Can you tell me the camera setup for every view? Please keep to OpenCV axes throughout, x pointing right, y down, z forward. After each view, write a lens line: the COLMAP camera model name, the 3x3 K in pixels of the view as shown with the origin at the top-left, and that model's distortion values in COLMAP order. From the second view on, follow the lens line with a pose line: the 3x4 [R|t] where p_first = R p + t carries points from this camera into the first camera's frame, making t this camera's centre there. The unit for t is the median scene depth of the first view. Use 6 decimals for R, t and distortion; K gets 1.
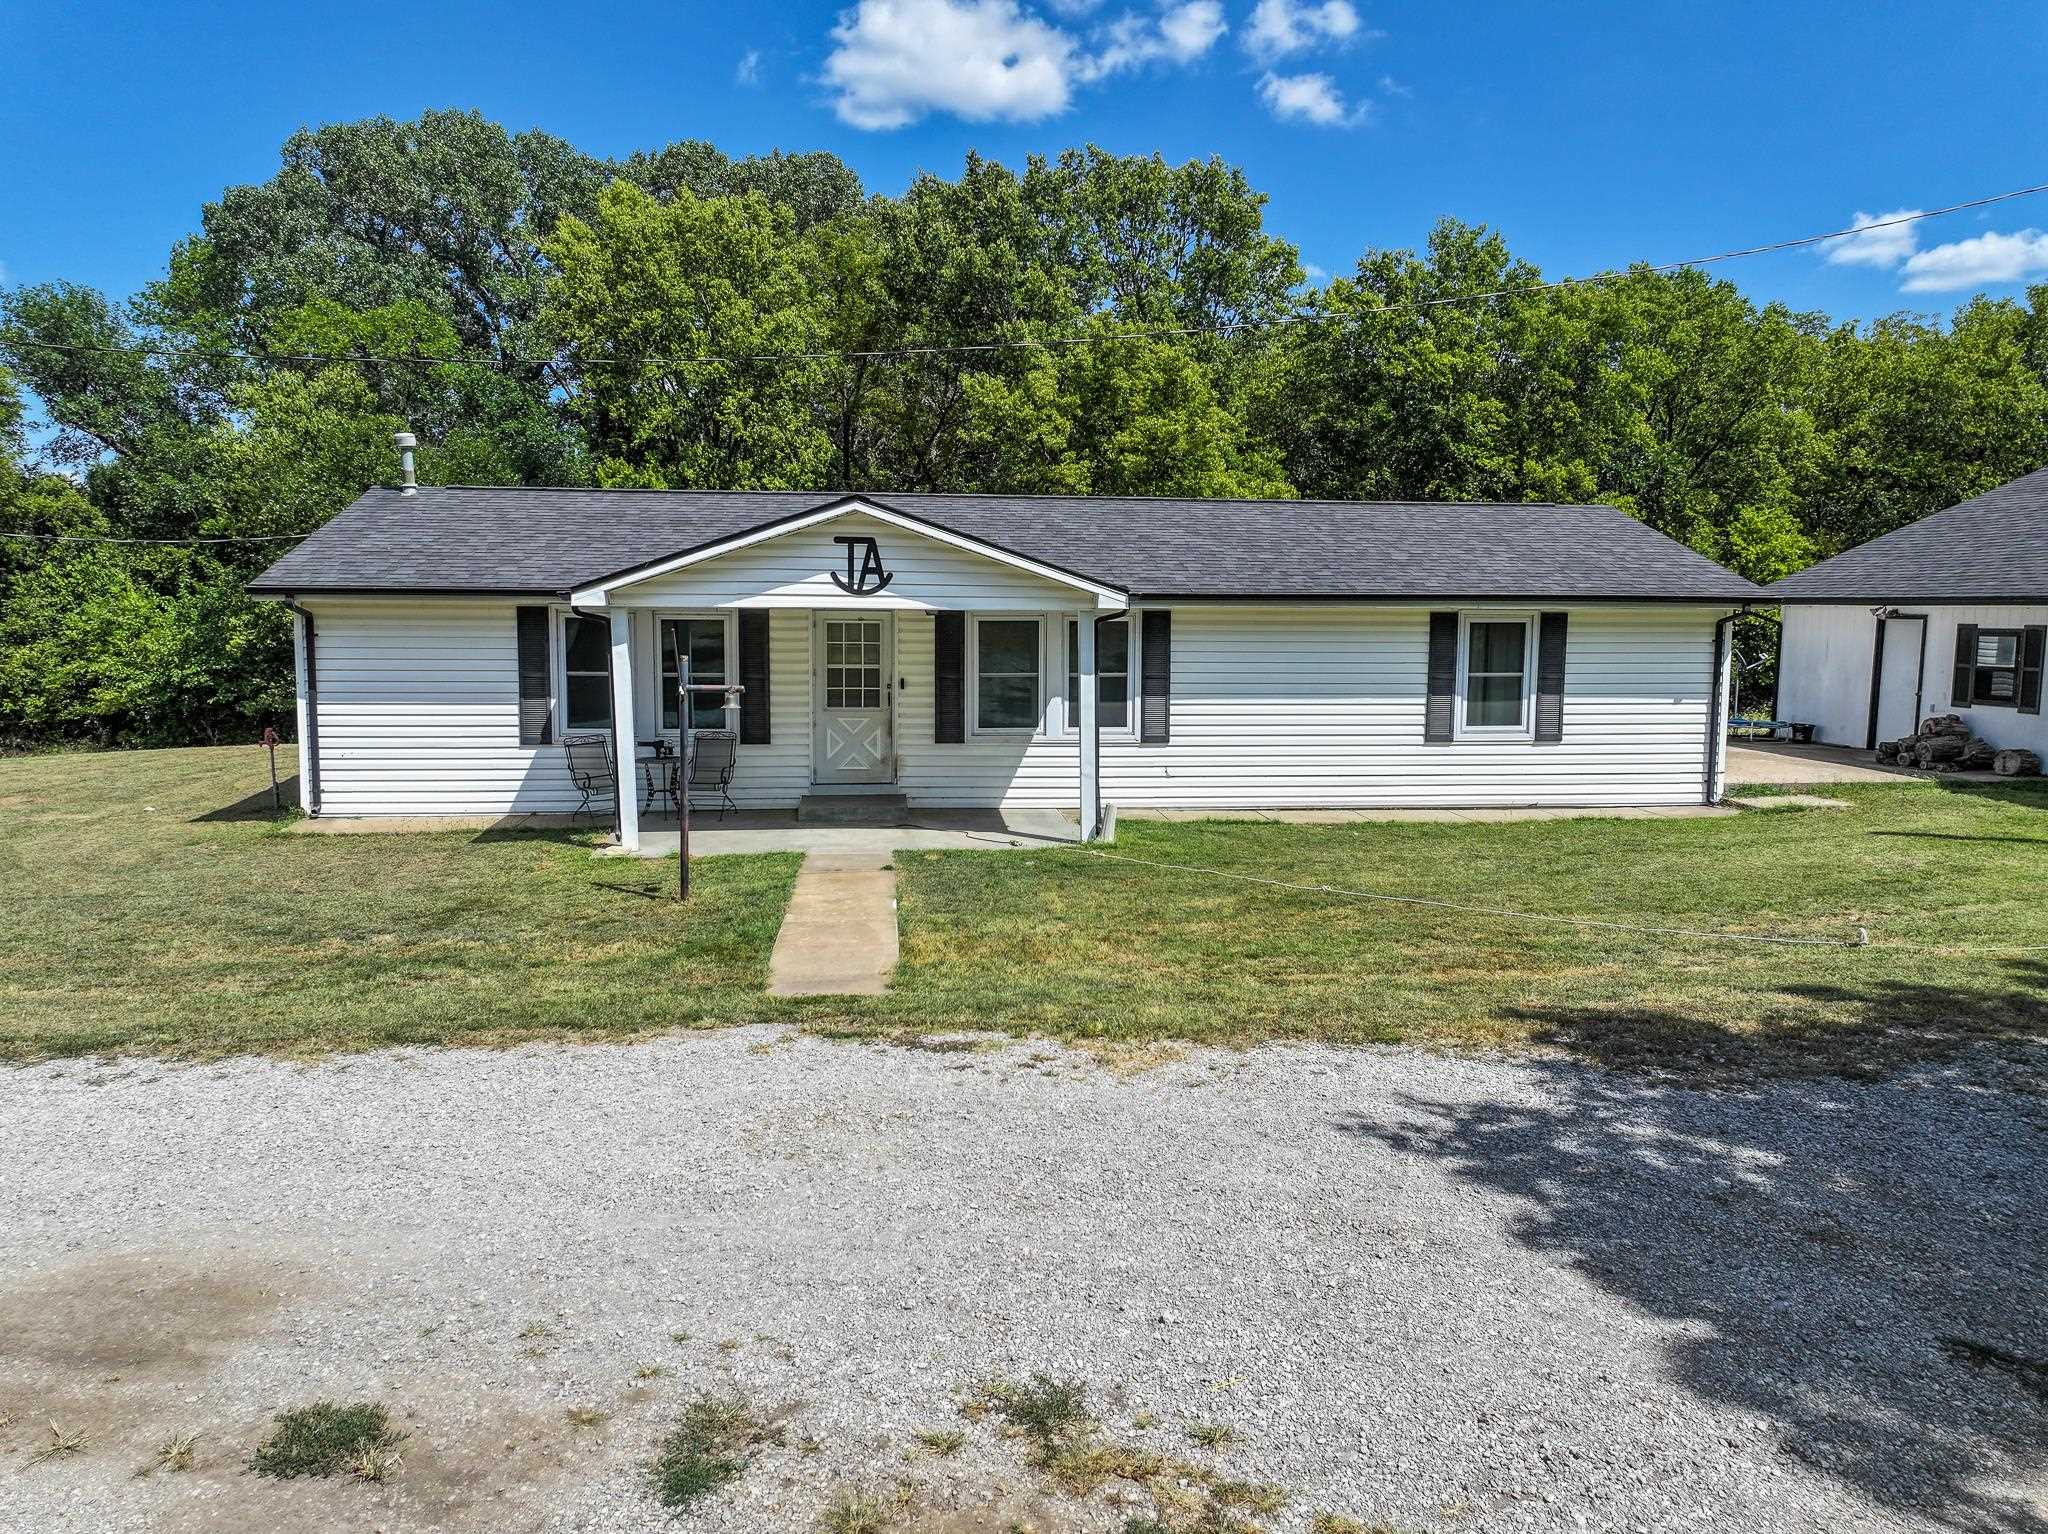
lens RADIAL K [[1420.7, 0, 1039.9], [0, 1420.7, 760.8], [0, 0, 1]] dist [0.007708, 0.002297]
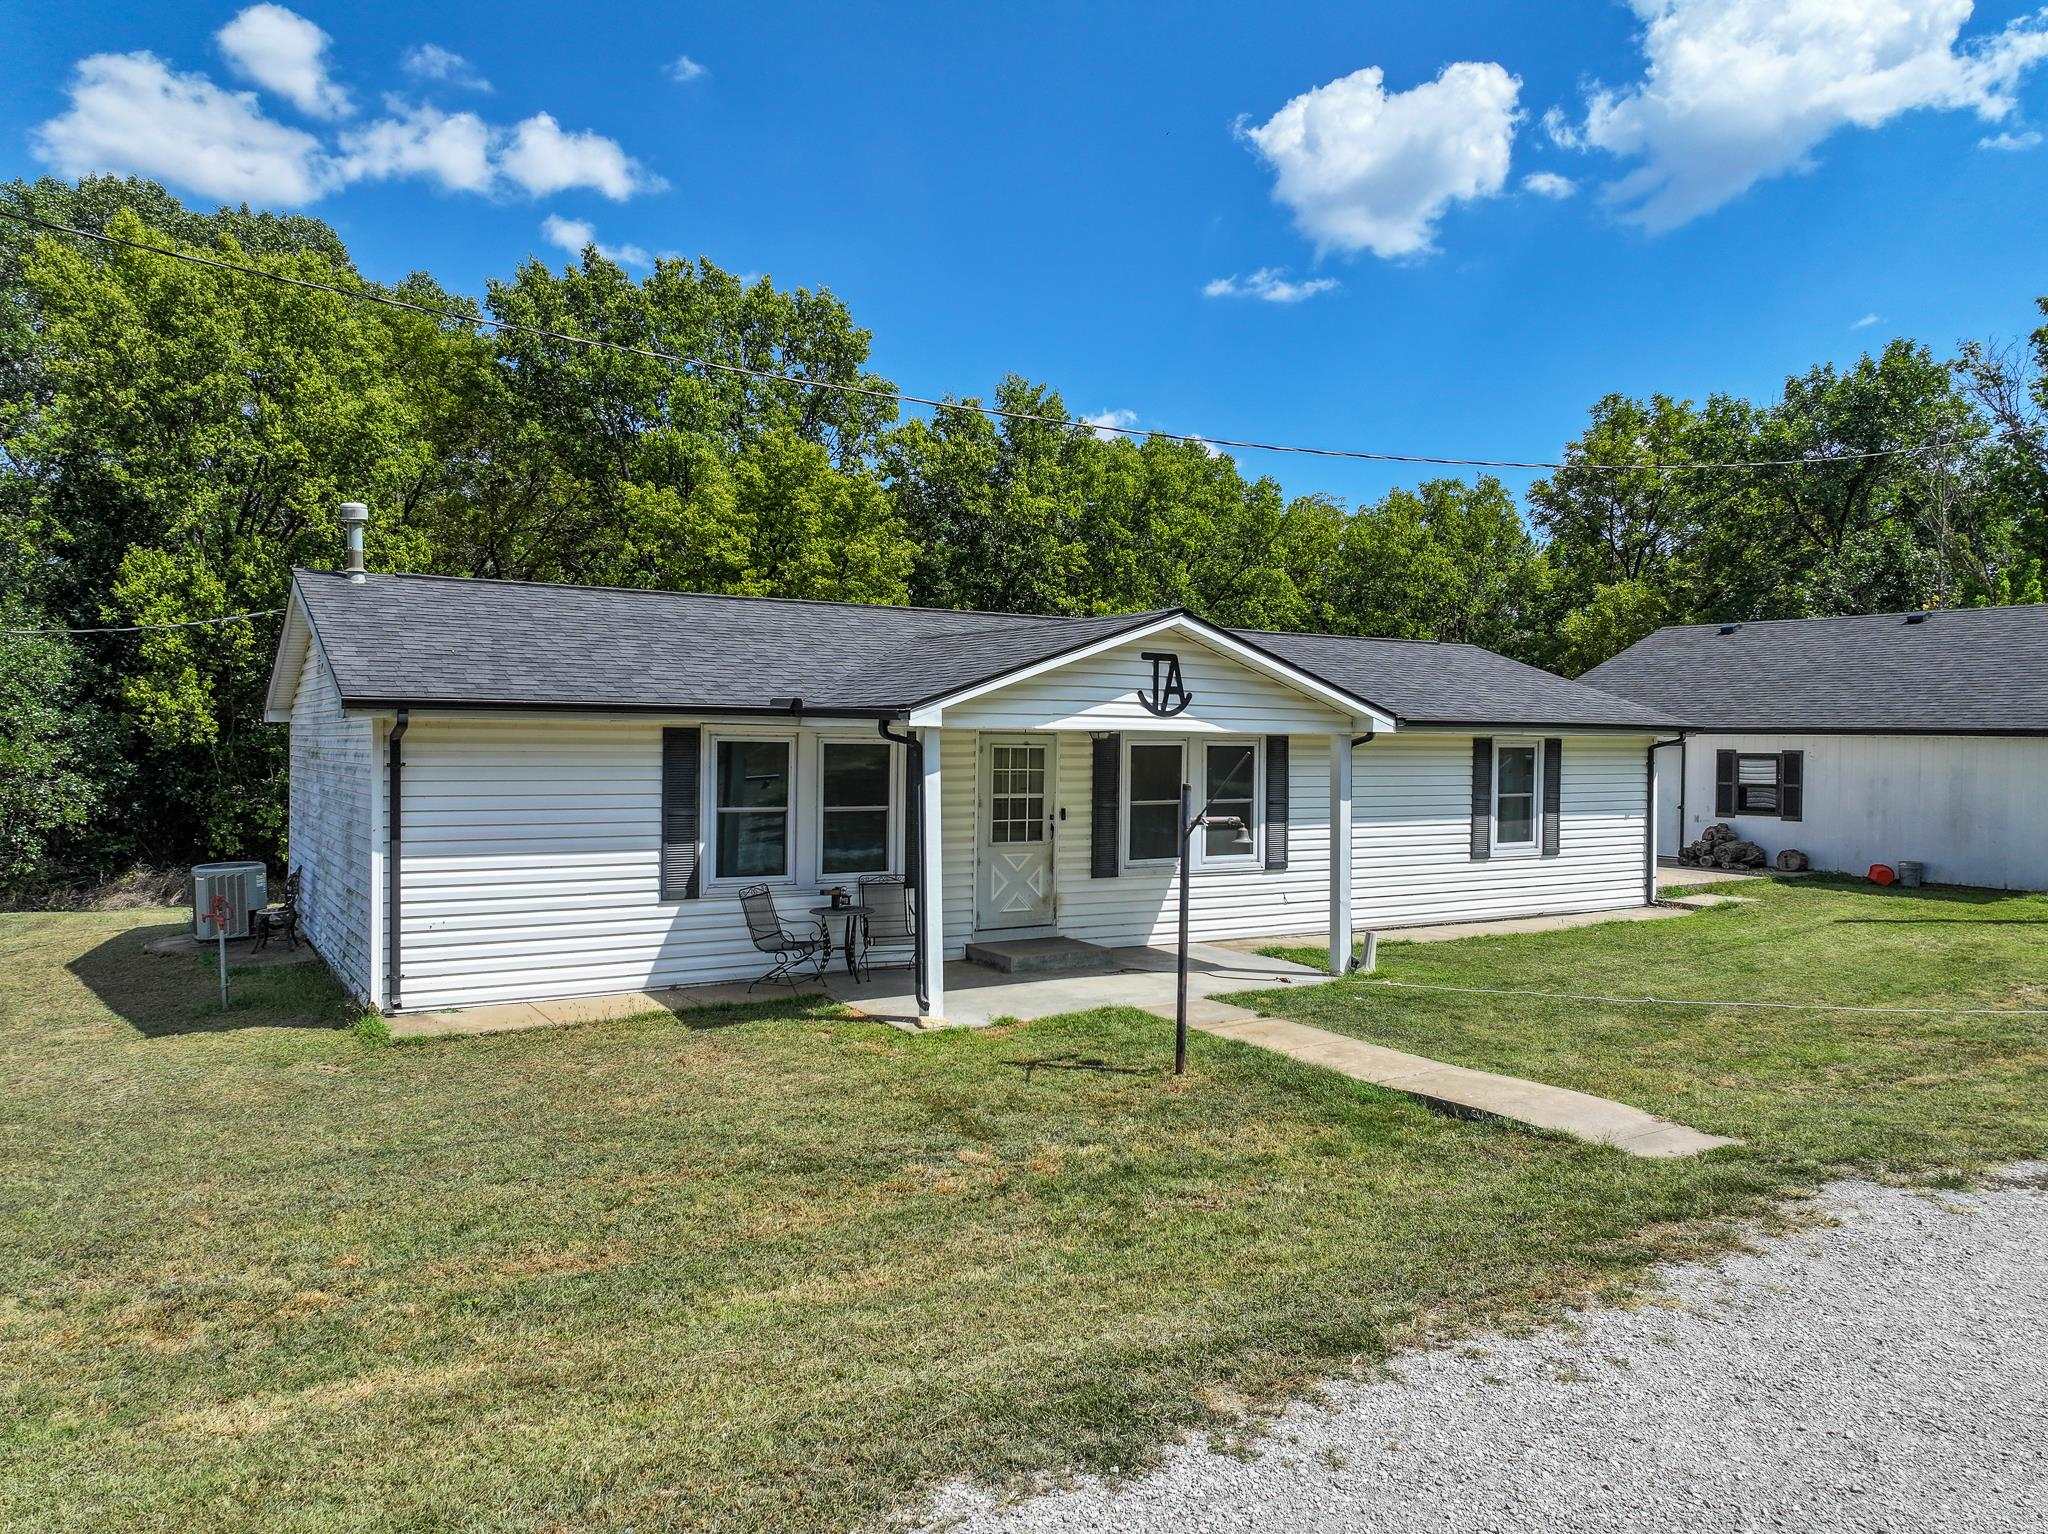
lens RADIAL K [[1420.7, 0, 1039.9], [0, 1420.7, 760.8], [0, 0, 1]] dist [0.007708, 0.002297]
pose [[0.901478, -0.004167, 0.432805, -0.502871], [0.043320, 0.995801, -0.080643, -0.015485], [-0.430652, 0.091447, 0.897873, 0.184446]]
